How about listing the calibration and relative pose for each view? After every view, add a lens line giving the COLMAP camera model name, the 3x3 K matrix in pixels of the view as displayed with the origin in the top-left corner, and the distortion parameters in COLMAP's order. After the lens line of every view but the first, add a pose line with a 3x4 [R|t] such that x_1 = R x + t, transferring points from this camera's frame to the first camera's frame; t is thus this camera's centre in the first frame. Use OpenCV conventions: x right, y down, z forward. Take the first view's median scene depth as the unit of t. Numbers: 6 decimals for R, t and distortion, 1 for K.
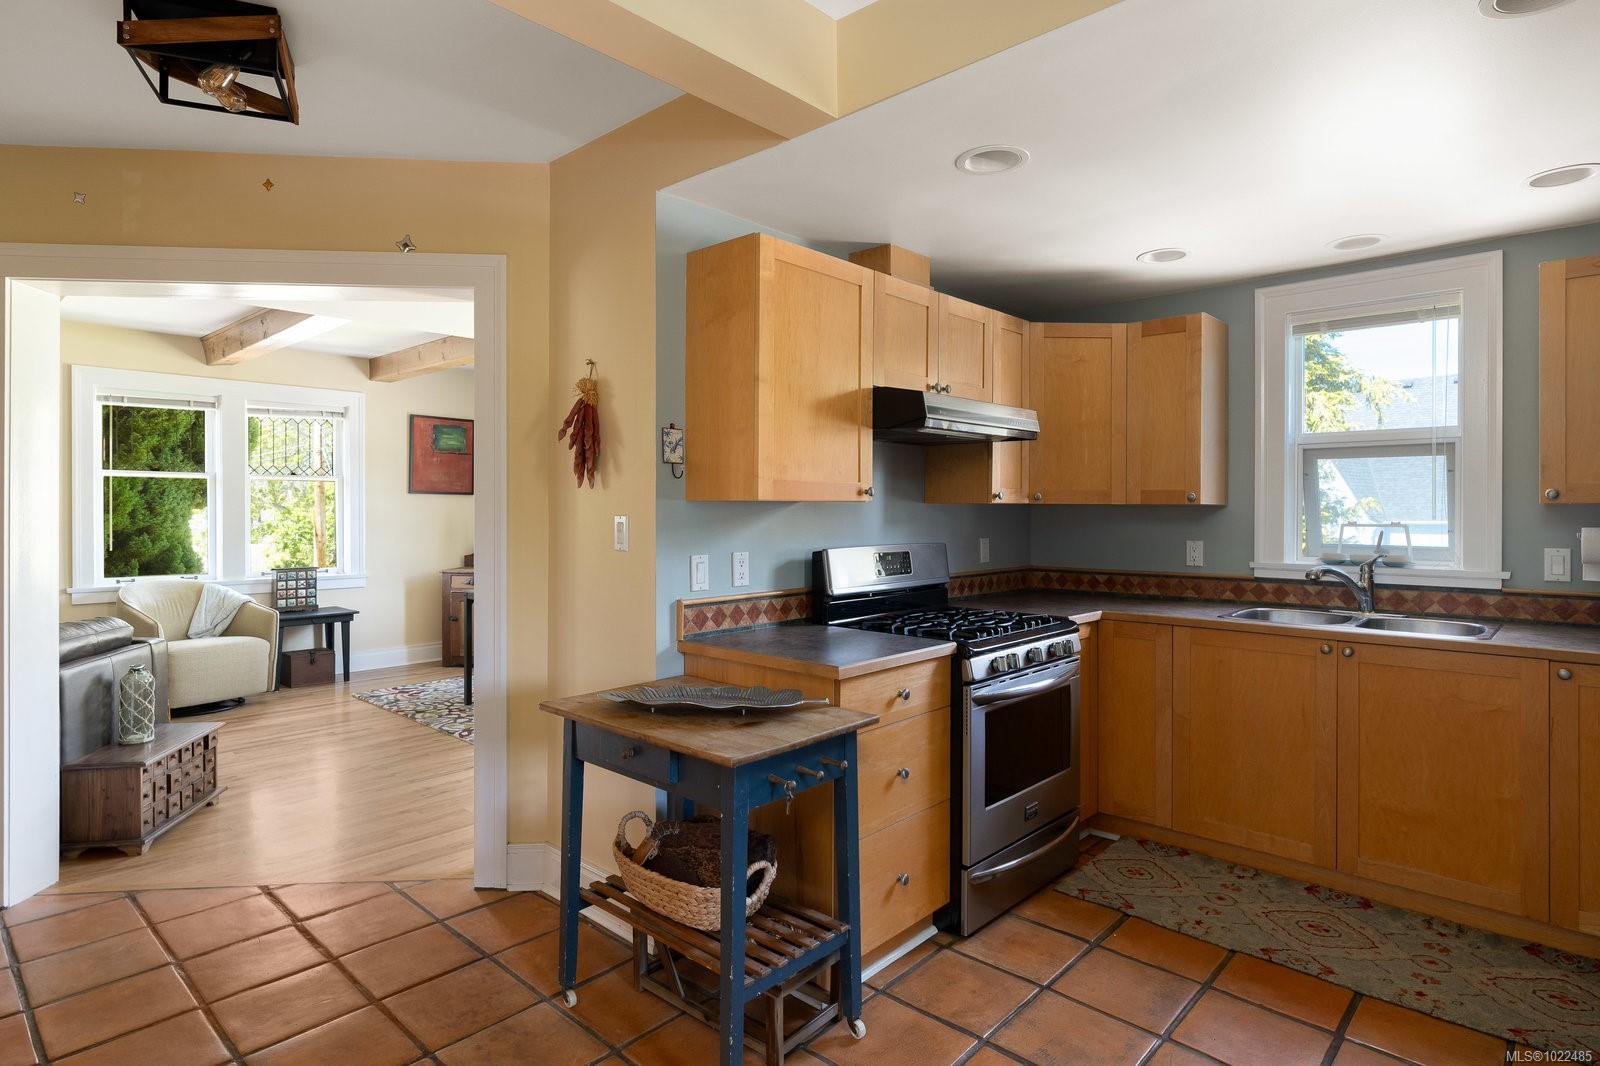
lens RADIAL K [[858.4, 0, 805.1], [0, 858.4, 509.1], [0, 0, 1]] dist [-0.005012, 0.000600]
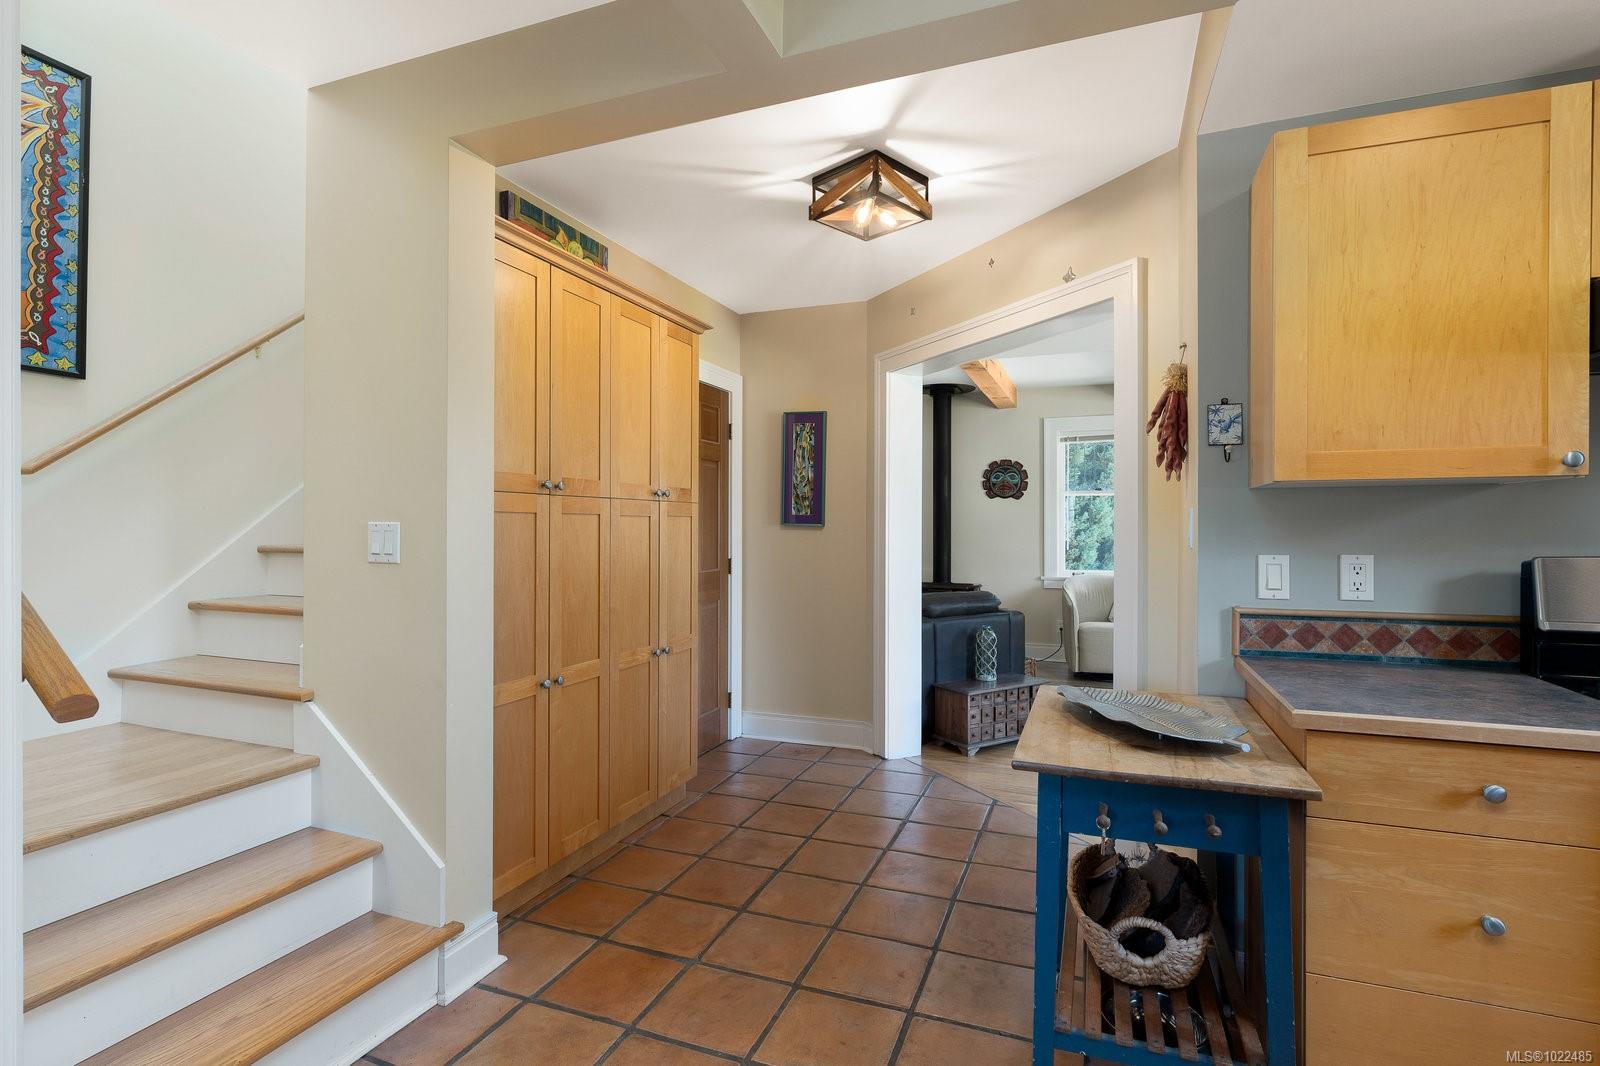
lens RADIAL K [[777.3, 0, 793.7], [0, 777.3, 530.2], [0, 0, 1]] dist [-0.005147, 0.000656]
pose [[0.358807, 0.001954, -0.933410, 0.314326], [0.000477, 0.999997, 0.002277, 0.022287], [0.933411, -0.001263, 0.358806, 0.251313]]
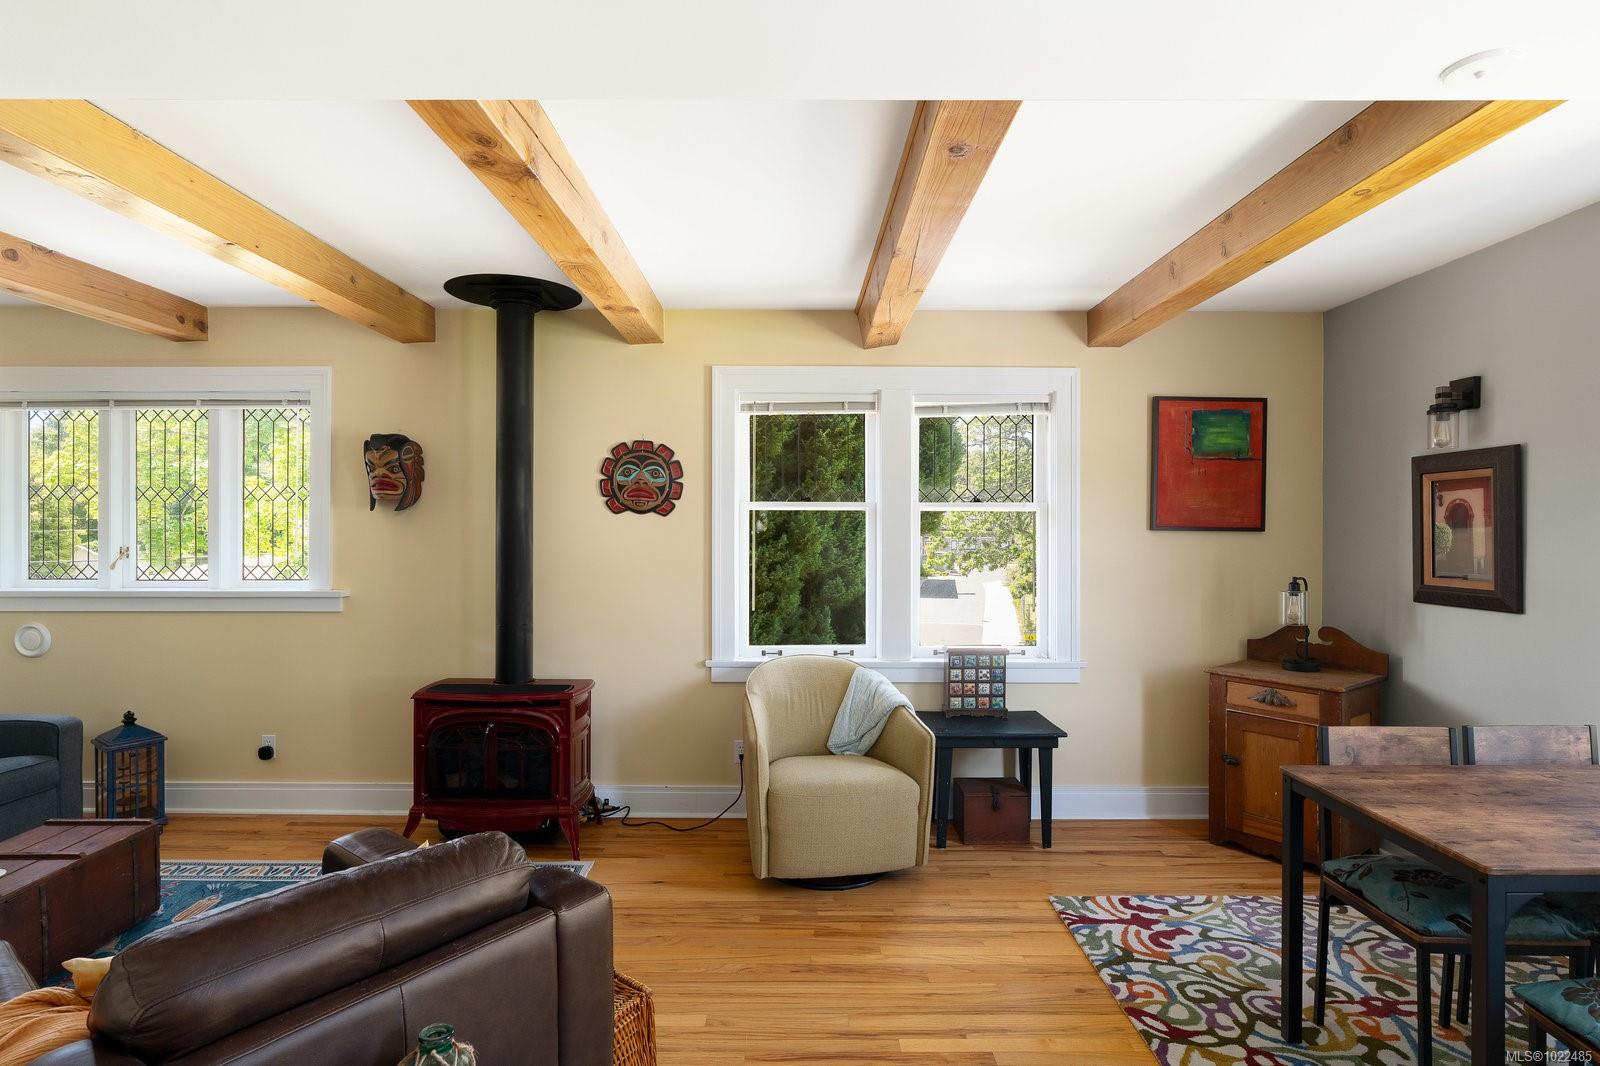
lens RADIAL K [[826.1, 0, 796.3], [0, 826.1, 526.7], [0, 0, 1]] dist [-0.000142, -0.000125]
pose [[0.674871, 0.000202, -0.737935, -0.436066], [-0.003544, 0.999989, -0.002968, -0.038604], [0.737927, 0.004618, 0.674865, 0.919619]]
